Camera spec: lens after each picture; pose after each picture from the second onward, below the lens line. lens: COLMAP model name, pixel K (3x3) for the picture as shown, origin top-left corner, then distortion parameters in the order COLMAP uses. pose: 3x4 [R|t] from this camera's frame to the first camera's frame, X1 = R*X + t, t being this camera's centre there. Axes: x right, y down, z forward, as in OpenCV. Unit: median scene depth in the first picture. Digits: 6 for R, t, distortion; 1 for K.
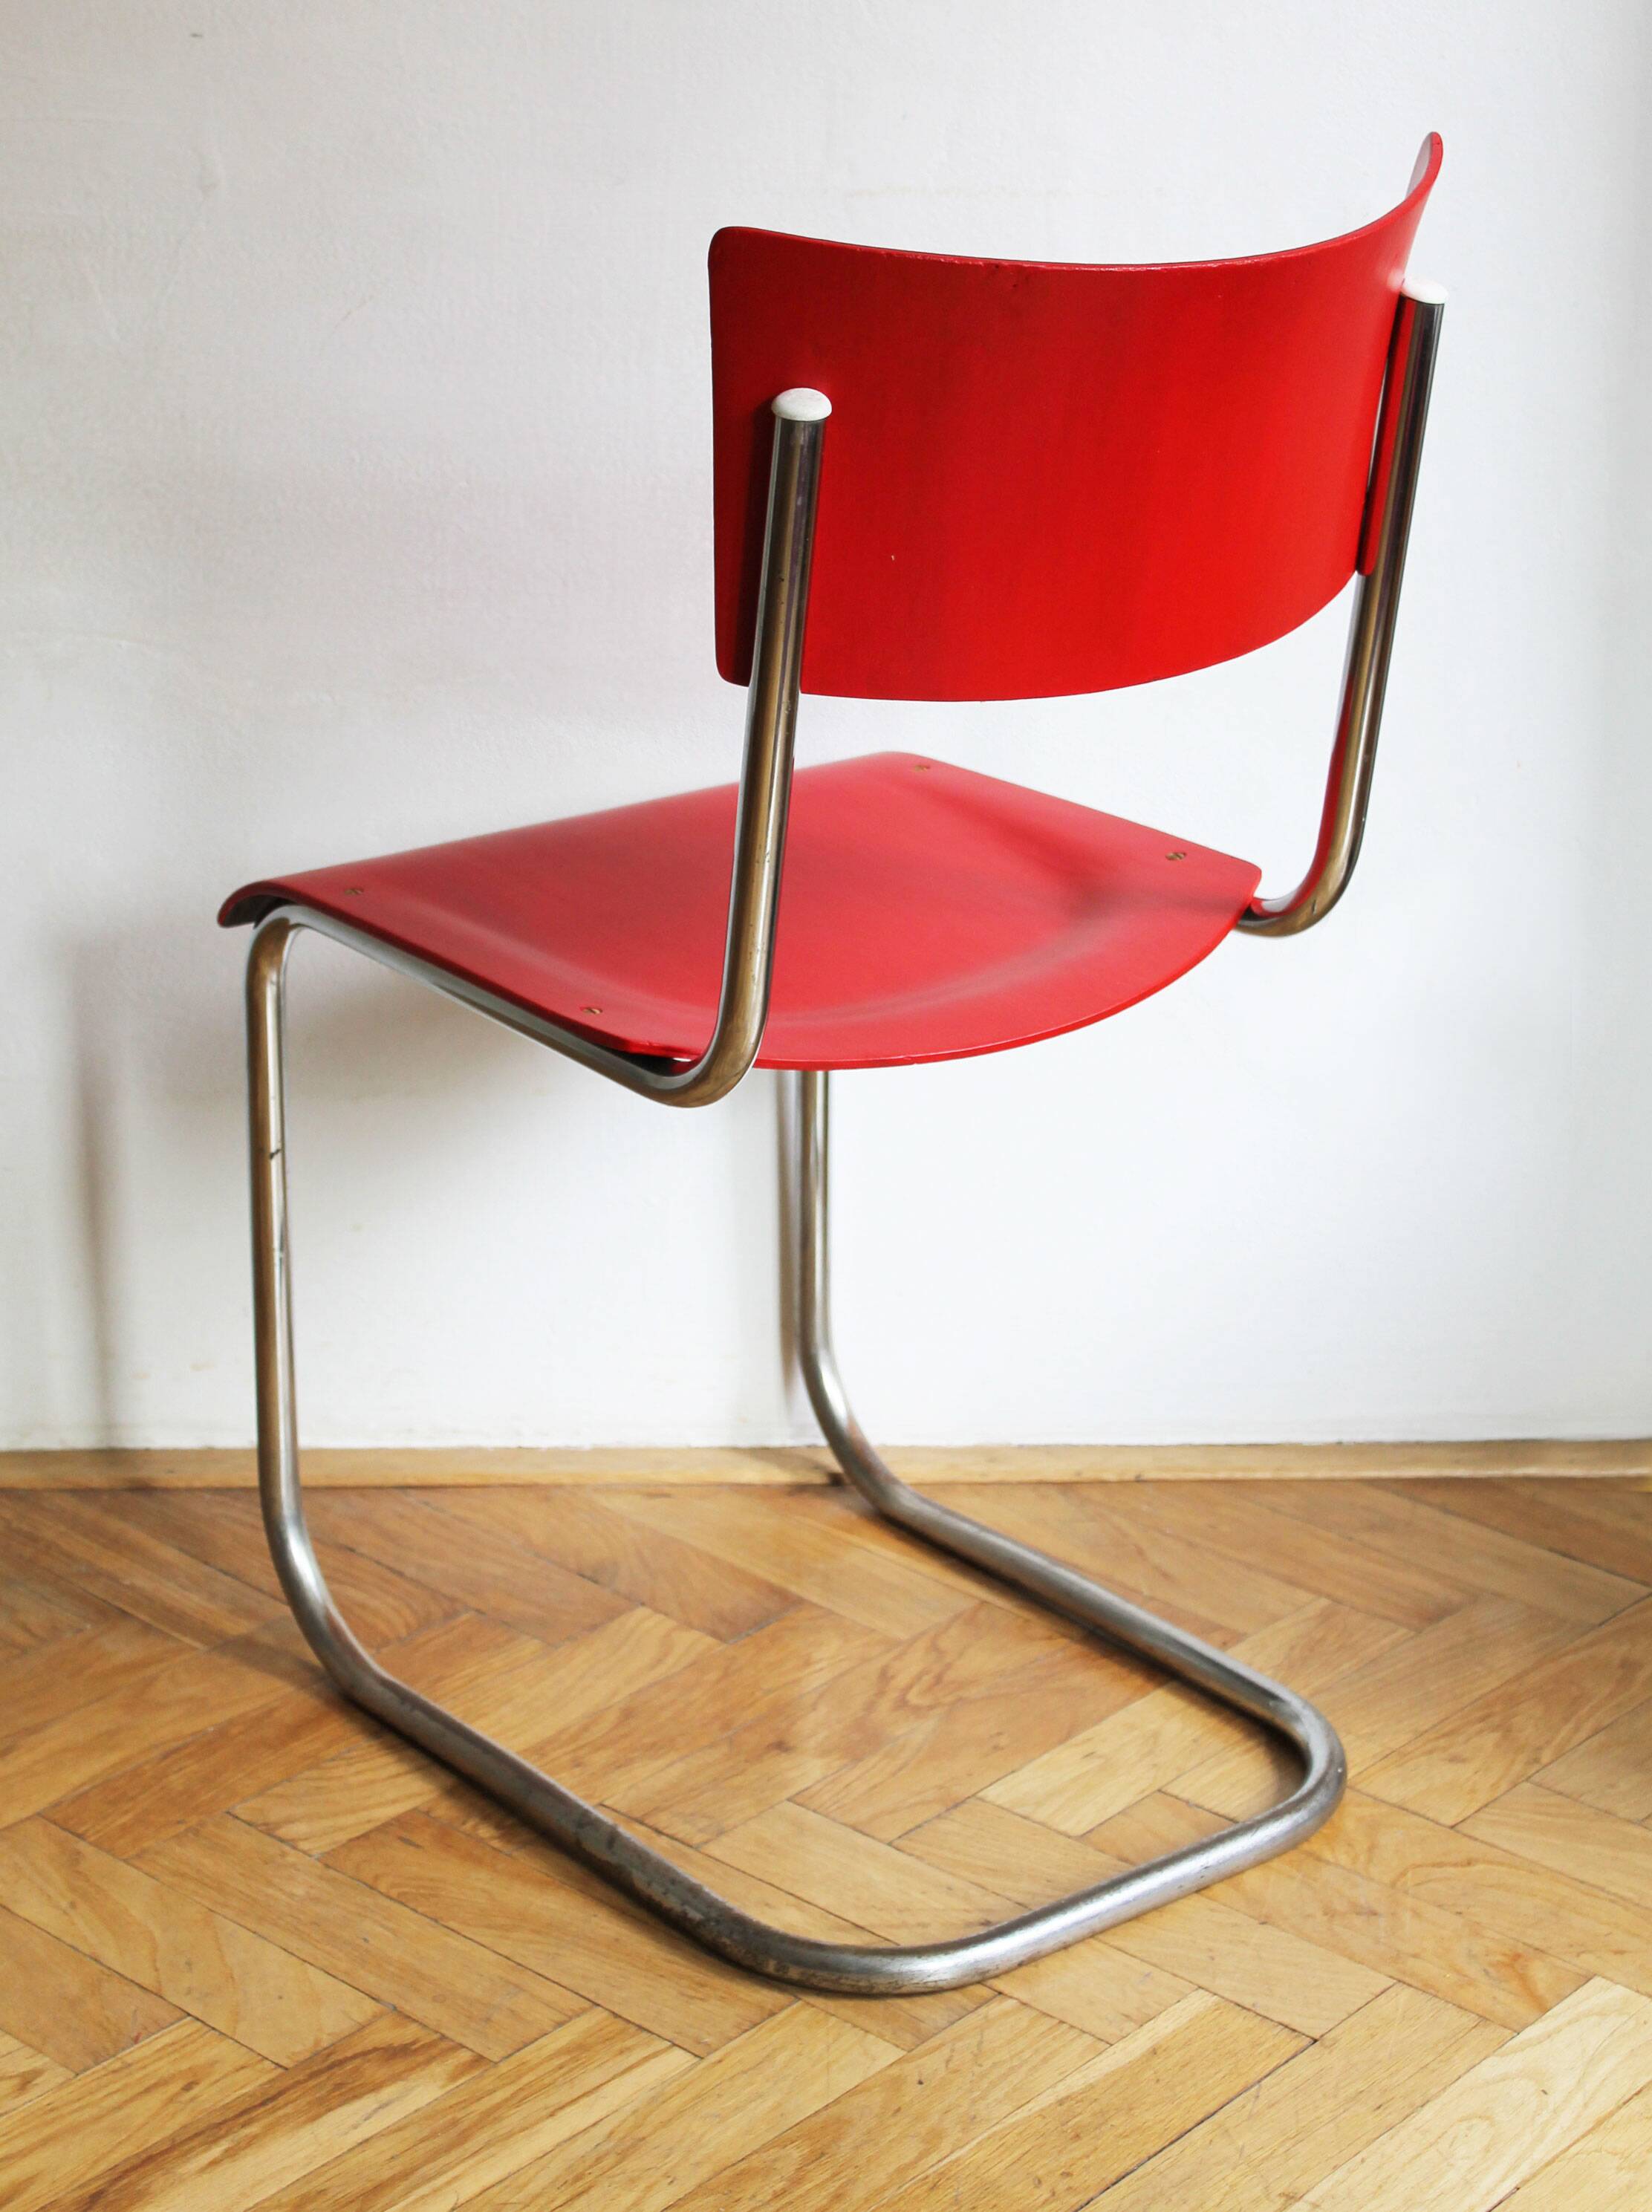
lens RADIAL K [[4373.2, 0, 791.6], [0, 4373.2, 1011.5], [0, 0, 1]] dist [0.040026, 0.000000]
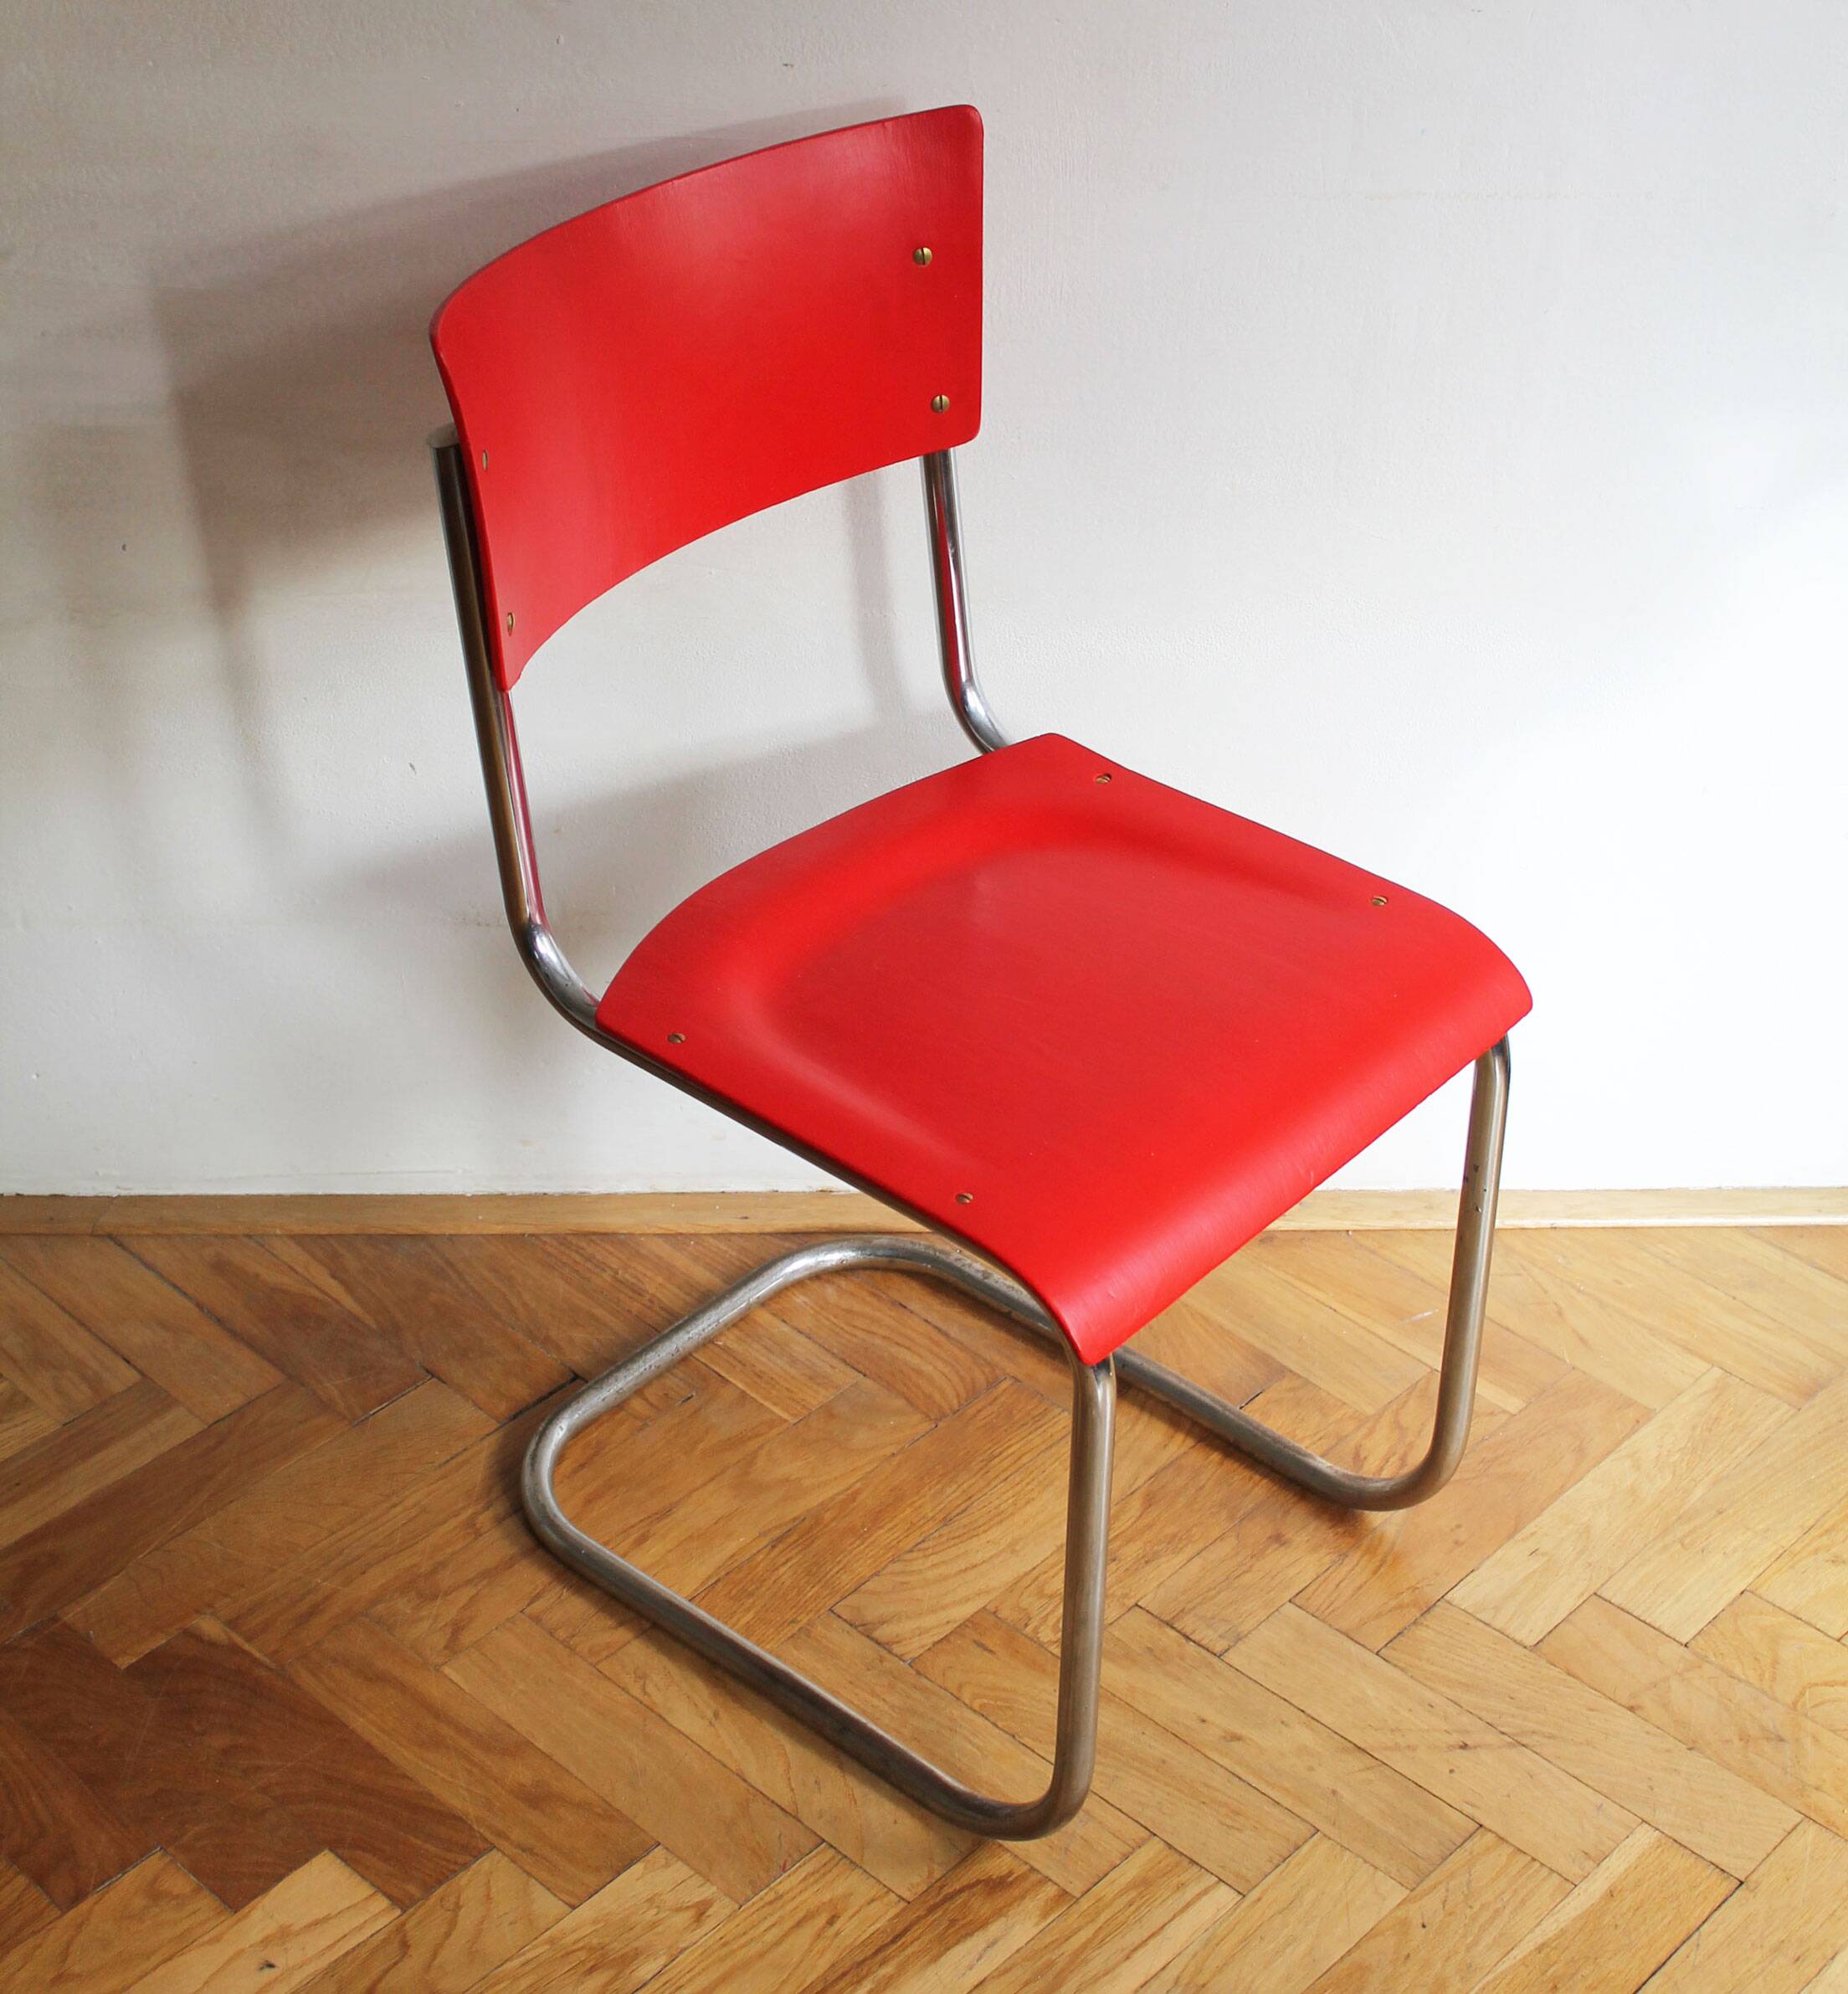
lens RADIAL K [[3602.3, 0, 948.0], [0, 3602.3, 907.4], [0, 0, 1]] dist [-0.033320, 0.000000]
pose [[0.999773, 0.012521, -0.017250, -0.081753], [-0.008003, 0.970576, 0.240664, -0.248720], [0.019756, -0.240471, 0.970455, 0.077785]]
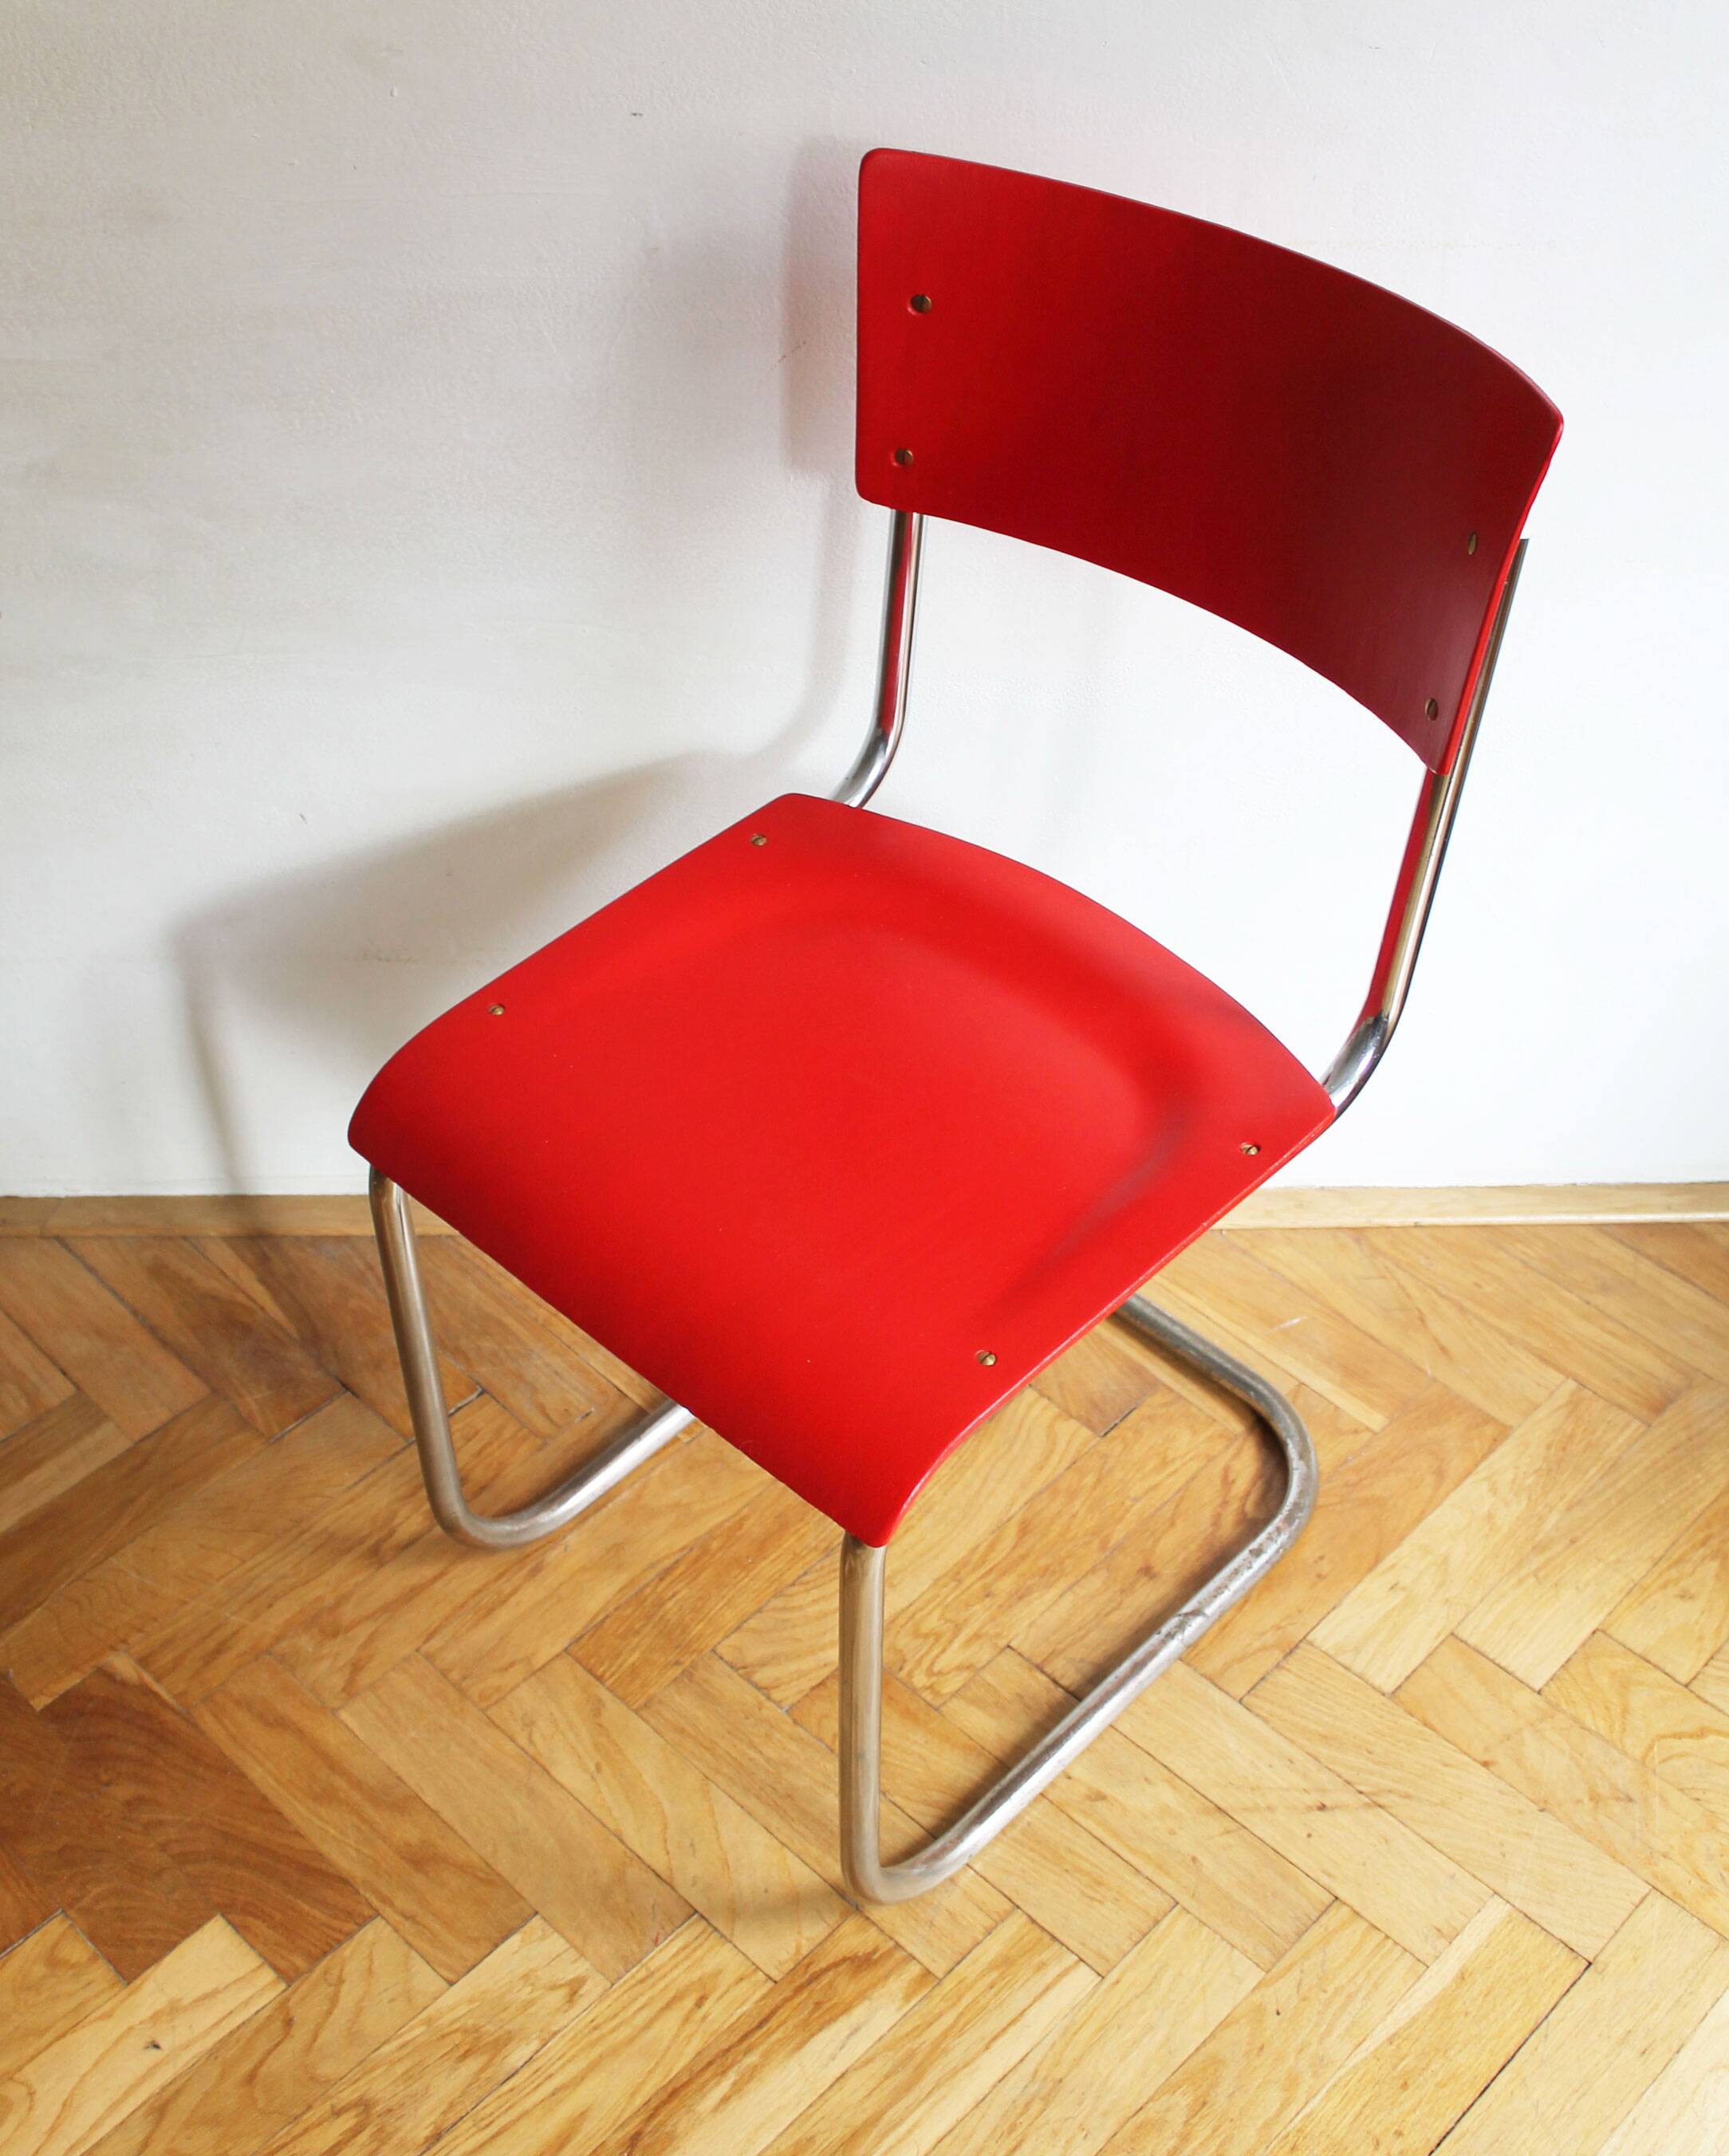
lens RADIAL K [[2636.1, 0, 851.6], [0, 2636.1, 1054.3], [0, 0, 1]] dist [-0.088686, 0.000000]
pose [[0.998749, 0.014966, -0.047717, -0.055592], [0.004676, 0.922042, 0.387063, -0.270281], [0.049789, -0.386801, 0.920818, 0.372370]]
